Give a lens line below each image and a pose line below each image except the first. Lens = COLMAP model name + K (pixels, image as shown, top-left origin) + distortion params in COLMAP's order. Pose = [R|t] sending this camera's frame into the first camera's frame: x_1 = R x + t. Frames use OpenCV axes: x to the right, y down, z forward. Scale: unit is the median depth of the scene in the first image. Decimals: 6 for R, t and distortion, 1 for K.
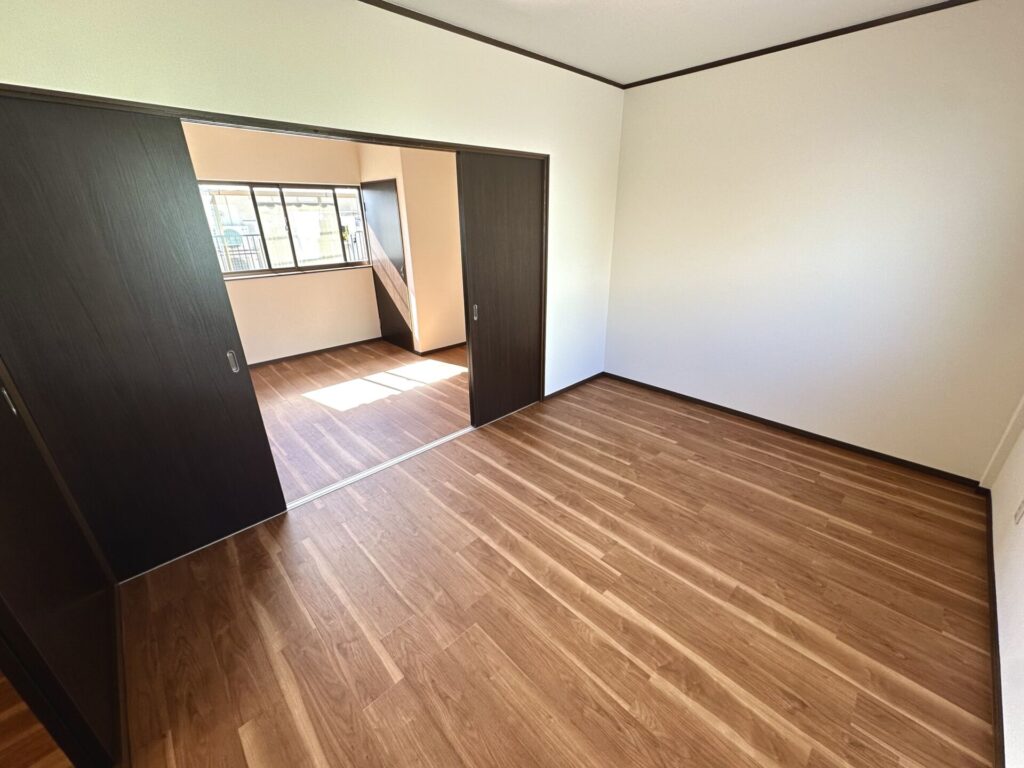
lens RADIAL K [[407.8, 0, 506.6], [0, 407.8, 392.2], [0, 0, 1]] dist [-0.003803, 0.000824]
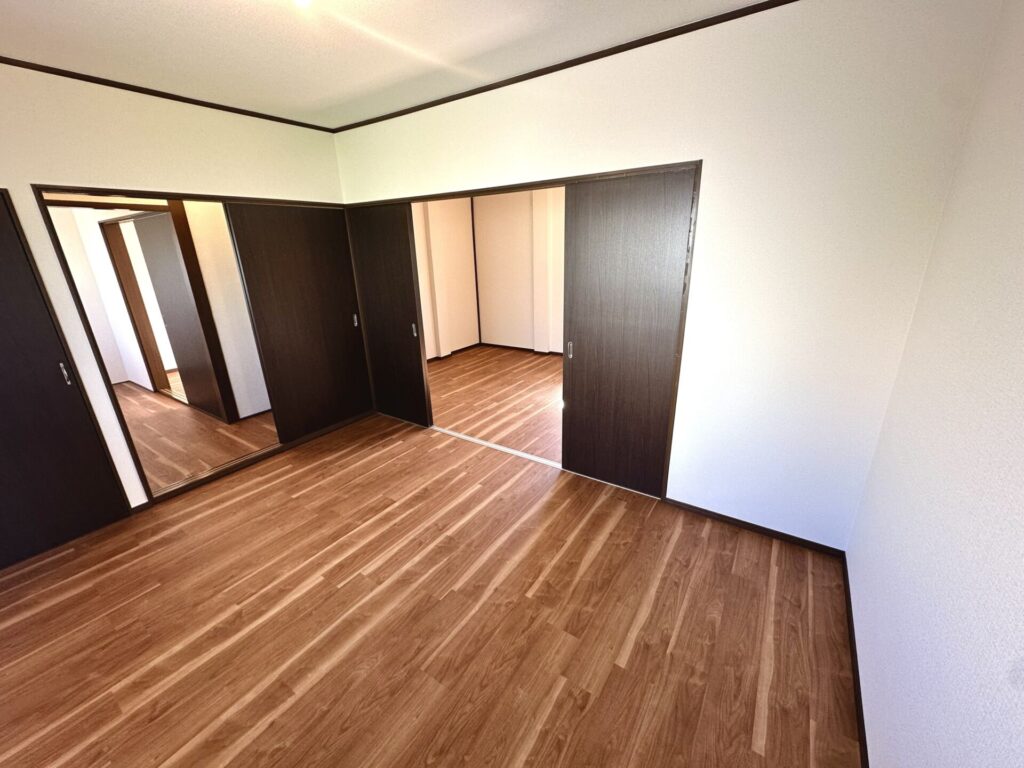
lens RADIAL K [[407.8, 0, 511.2], [0, 407.8, 384.2], [0, 0, 1]] dist [-0.003803, 0.000824]
pose [[0.210492, 0.320920, -0.923419, 0.838506], [-0.362772, 0.902779, 0.231054, -0.310889], [0.907794, 0.286356, 0.306449, 0.658519]]
